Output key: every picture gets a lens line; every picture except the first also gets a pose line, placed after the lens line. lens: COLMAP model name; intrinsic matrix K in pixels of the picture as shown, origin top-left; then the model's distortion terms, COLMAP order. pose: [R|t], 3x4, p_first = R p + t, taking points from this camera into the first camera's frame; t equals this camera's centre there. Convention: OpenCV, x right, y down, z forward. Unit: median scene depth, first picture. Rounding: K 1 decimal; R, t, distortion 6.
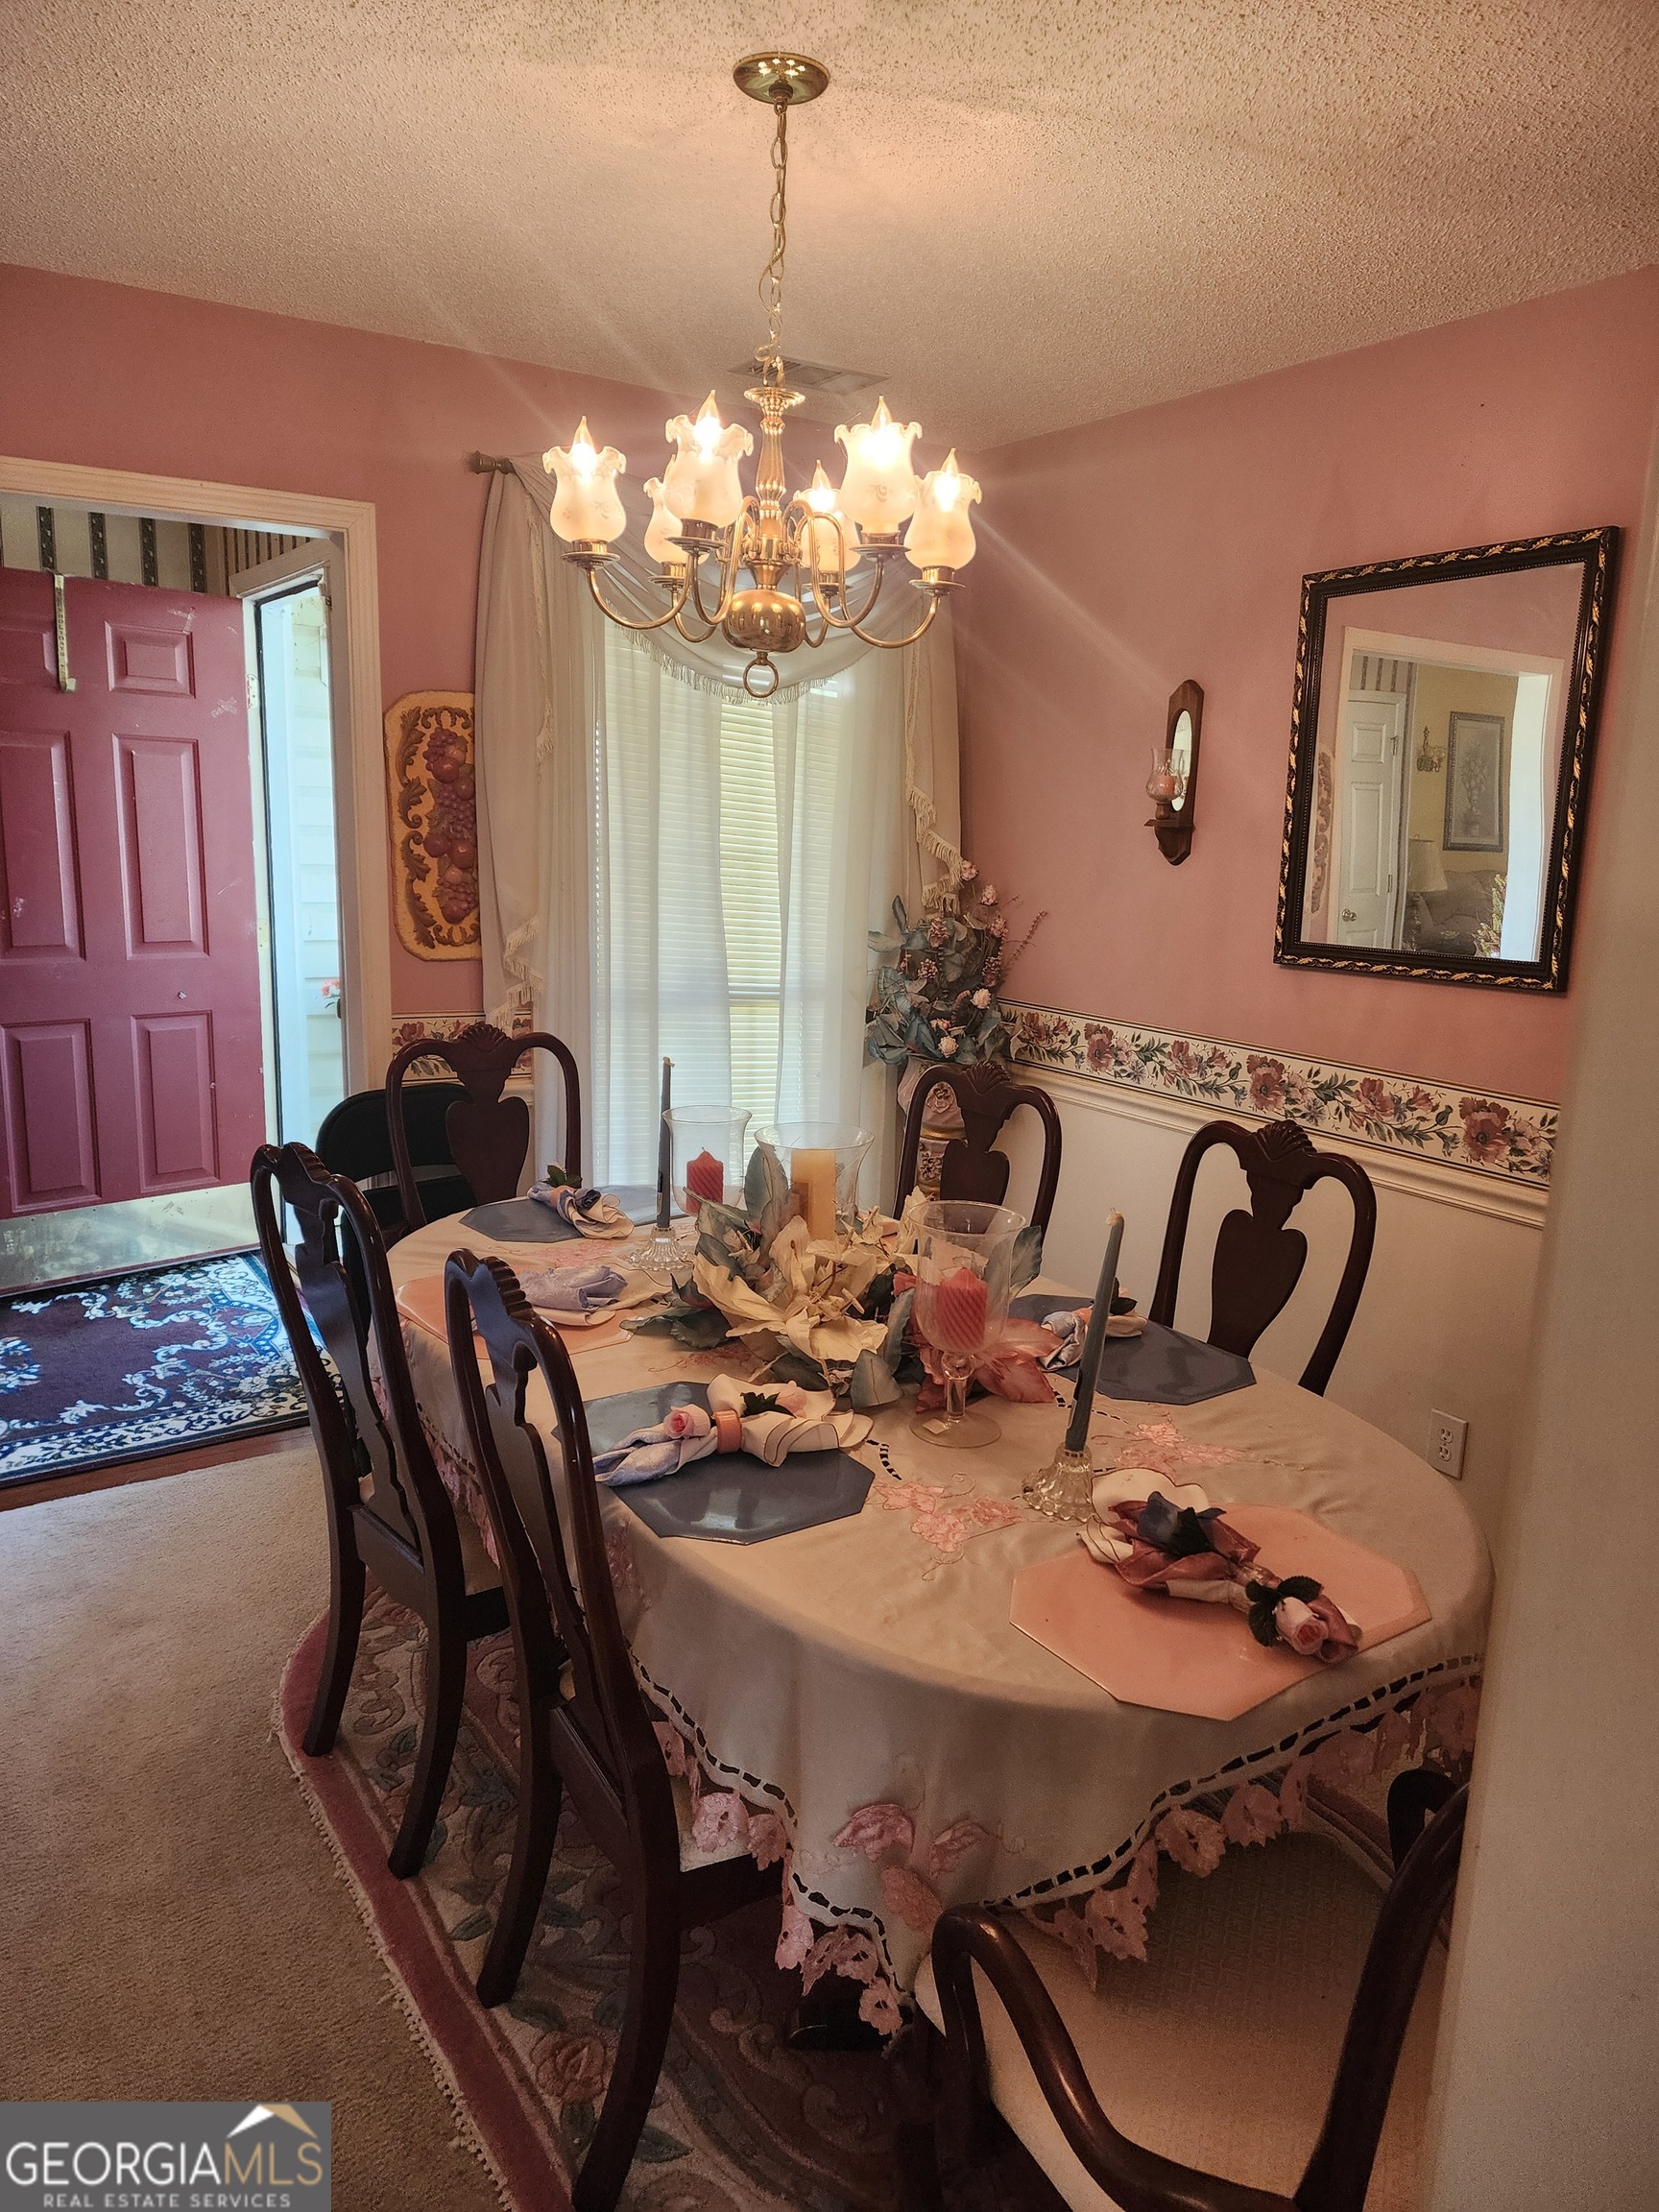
lens RADIAL K [[1468.8, 0, 836.7], [0, 1468.8, 1086.4], [0, 0, 1]] dist [0.133526, -0.178841]
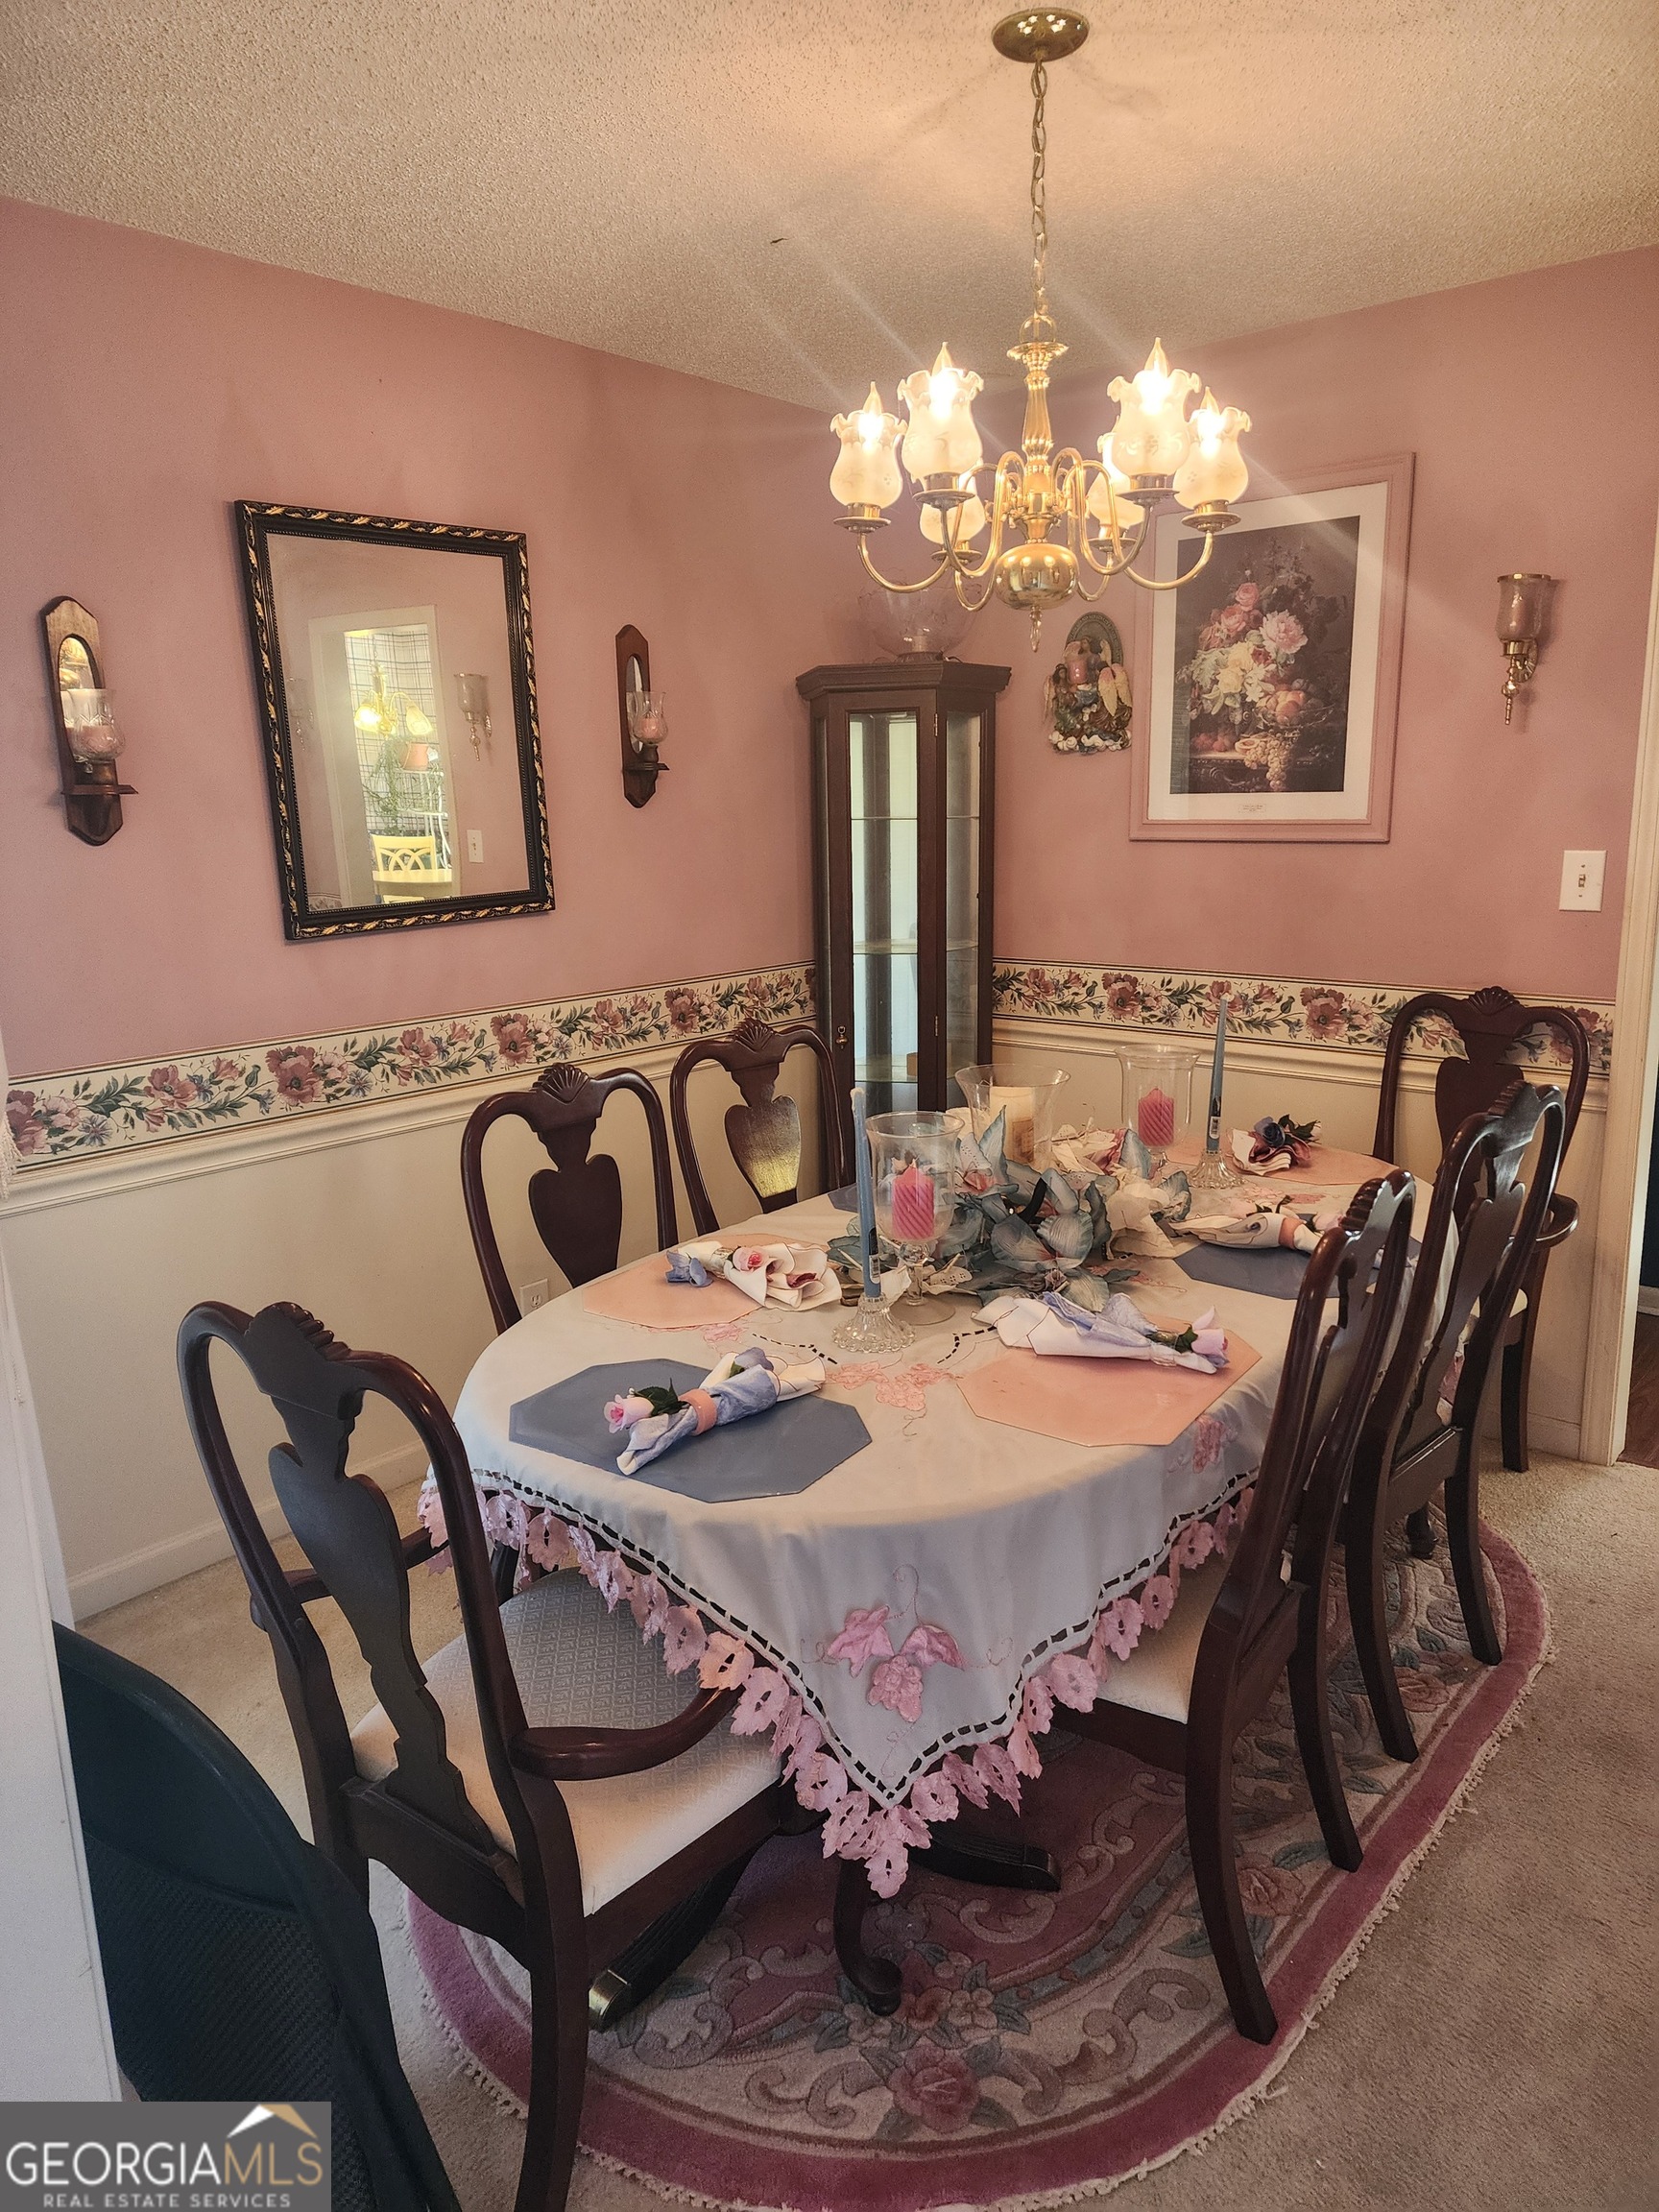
lens RADIAL K [[1506.1, 0, 830.3], [0, 1506.1, 1078.2], [0, 0, 1]] dist [-0.101746, 0.187235]
pose [[-0.269749, -0.229601, 0.935157, -0.693439], [0.170852, 0.944337, 0.281137, -0.216224], [-0.947653, 0.235609, -0.215506, 0.978764]]
